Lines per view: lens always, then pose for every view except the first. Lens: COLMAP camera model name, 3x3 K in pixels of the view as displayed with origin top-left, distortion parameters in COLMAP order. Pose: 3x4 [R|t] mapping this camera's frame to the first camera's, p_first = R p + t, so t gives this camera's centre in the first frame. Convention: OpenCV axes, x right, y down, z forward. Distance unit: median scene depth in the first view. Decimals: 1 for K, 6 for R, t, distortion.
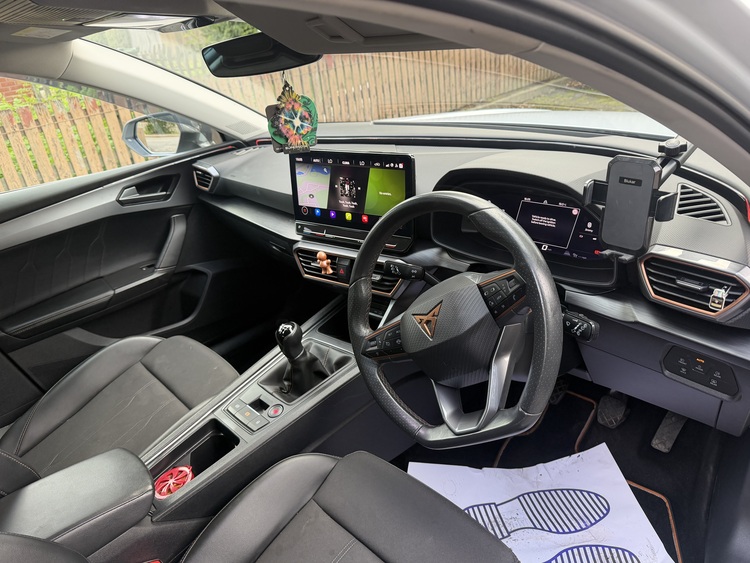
lens RADIAL K [[530.2, 0, 375.9], [0, 530.2, 295.8], [0, 0, 1]] dist [0.019610, -0.024622]
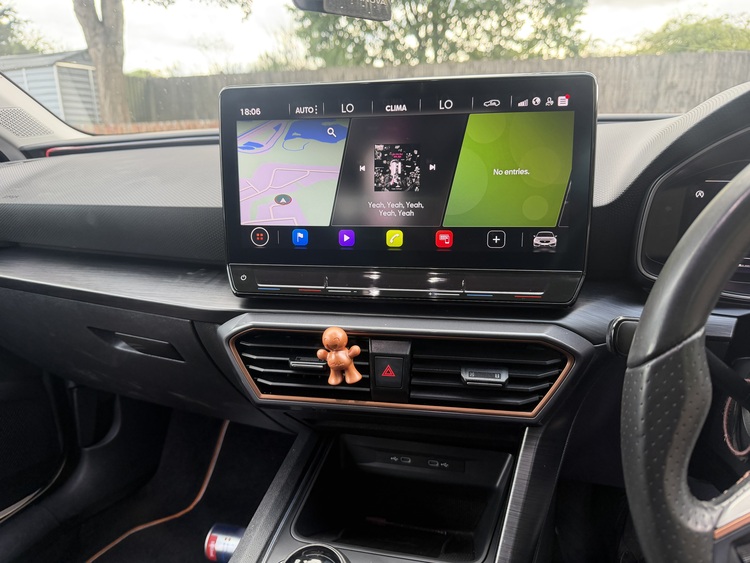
lens RADIAL K [[541.9, 0, 375.0], [0, 541.9, 281.5], [0, 0, 1]] dist [0.026127, -0.036187]
pose [[0.903562, -0.036990, 0.426858, -0.247771], [0.129321, 0.973348, -0.189395, -0.037351], [-0.408476, 0.226332, 0.884263, 0.631523]]
